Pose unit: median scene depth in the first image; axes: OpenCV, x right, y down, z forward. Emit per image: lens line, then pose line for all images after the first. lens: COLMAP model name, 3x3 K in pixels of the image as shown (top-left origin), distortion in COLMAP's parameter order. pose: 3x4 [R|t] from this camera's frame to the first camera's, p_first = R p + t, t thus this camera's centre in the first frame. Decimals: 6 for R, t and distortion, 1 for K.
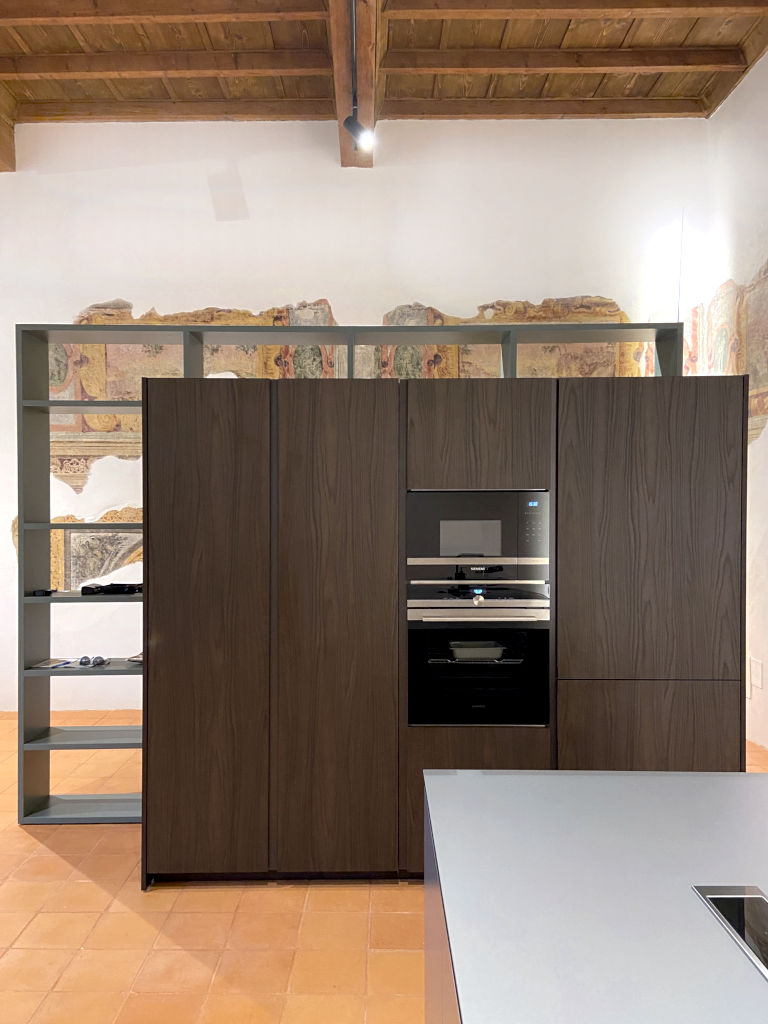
lens RADIAL K [[789.4, 0, 360.8], [0, 789.4, 537.5], [0, 0, 1]] dist [0.107316, -0.103017]
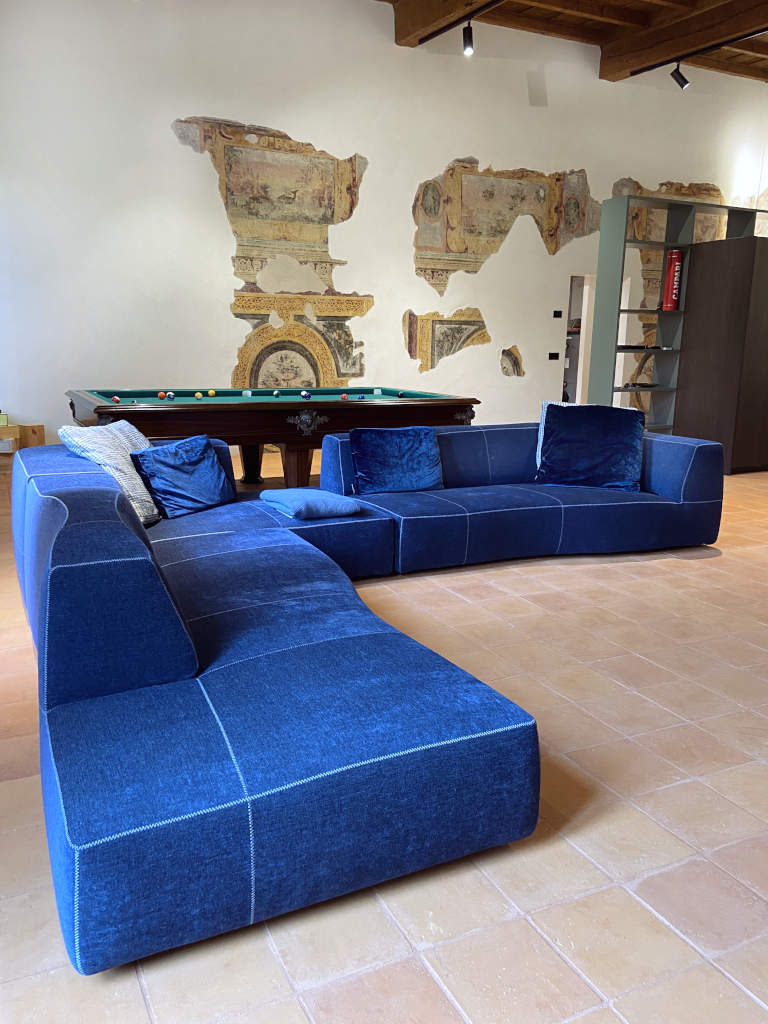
lens RADIAL K [[819.3, 0, 379.0], [0, 819.3, 507.2], [0, 0, 1]] dist [0.074212, -0.050470]
pose [[0.901739, -0.069894, 0.426594, -1.121721], [-0.001455, 0.986346, 0.164681, 0.076864], [-0.432279, -0.149120, 0.889324, -0.339899]]
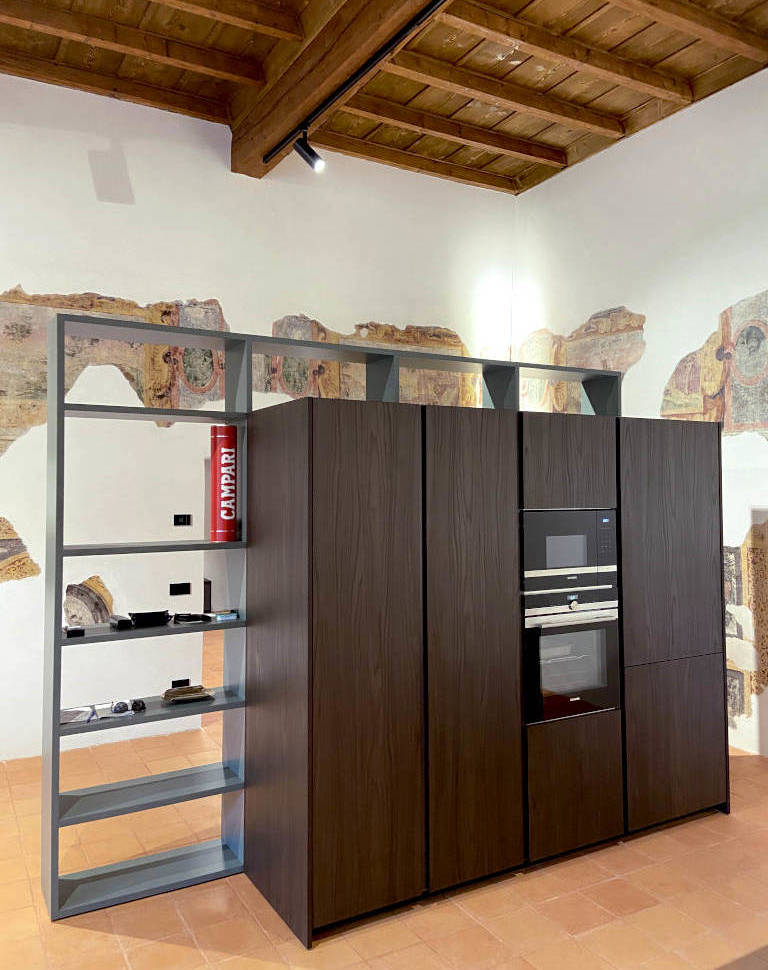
lens RADIAL K [[785.8, 0, 392.7], [0, 785.8, 483.1], [0, 0, 1]] dist [0.082778, -0.050063]
pose [[0.868208, 0.007507, 0.496144, -0.335627], [0.019416, 0.998606, -0.049085, -0.024047], [-0.495821, 0.052249, 0.866851, 0.066257]]
